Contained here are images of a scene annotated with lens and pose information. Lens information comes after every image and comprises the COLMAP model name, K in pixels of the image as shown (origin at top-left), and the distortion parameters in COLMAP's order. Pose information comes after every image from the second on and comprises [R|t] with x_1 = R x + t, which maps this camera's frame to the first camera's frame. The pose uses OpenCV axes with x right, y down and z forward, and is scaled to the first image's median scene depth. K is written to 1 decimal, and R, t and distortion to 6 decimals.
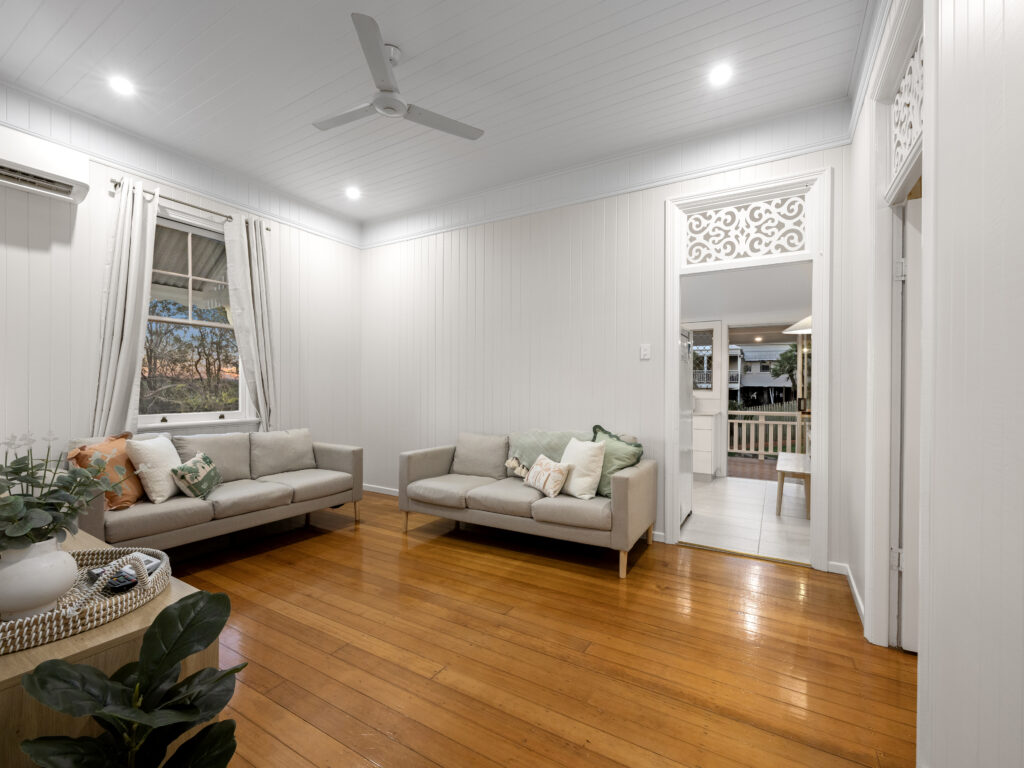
lens RADIAL K [[436.1, 0, 517.3], [0, 436.1, 391.1], [0, 0, 1]] dist [-0.011031, 0.000131]
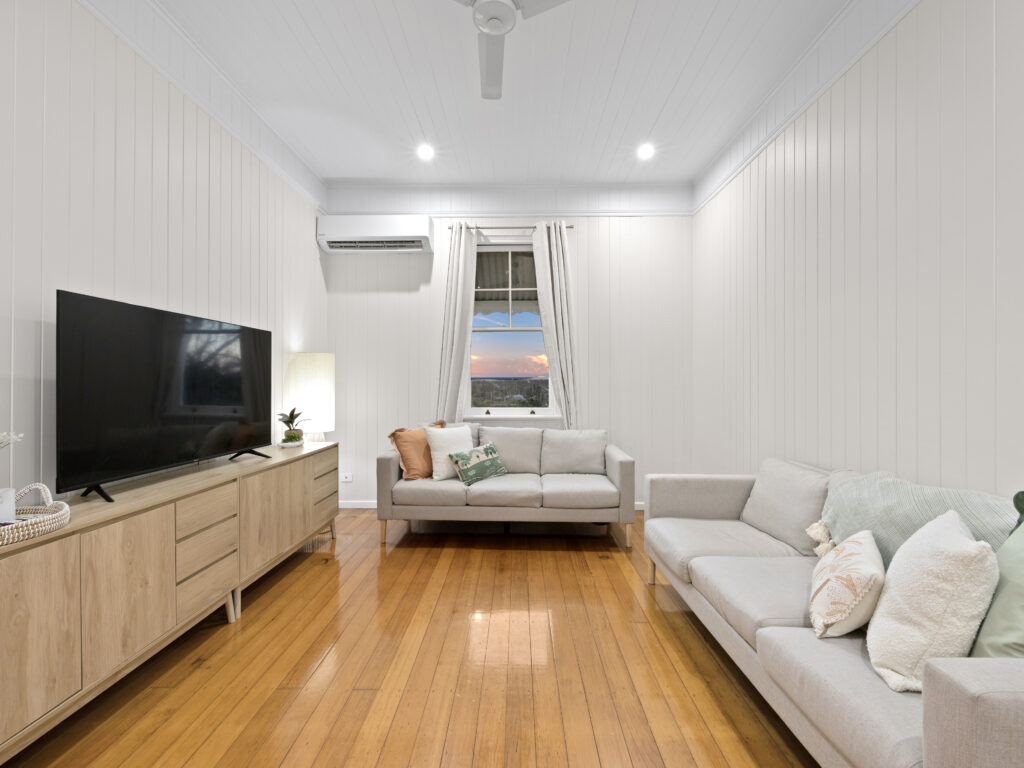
lens RADIAL K [[436.1, 0, 513.5], [0, 436.1, 383.9], [0, 0, 1]] dist [-0.011031, 0.000131]
pose [[0.497569, -0.005148, -0.867409, 0.263898], [-0.005071, 0.999948, -0.008843, -0.002305], [0.867409, 0.008799, 0.497517, 0.448812]]
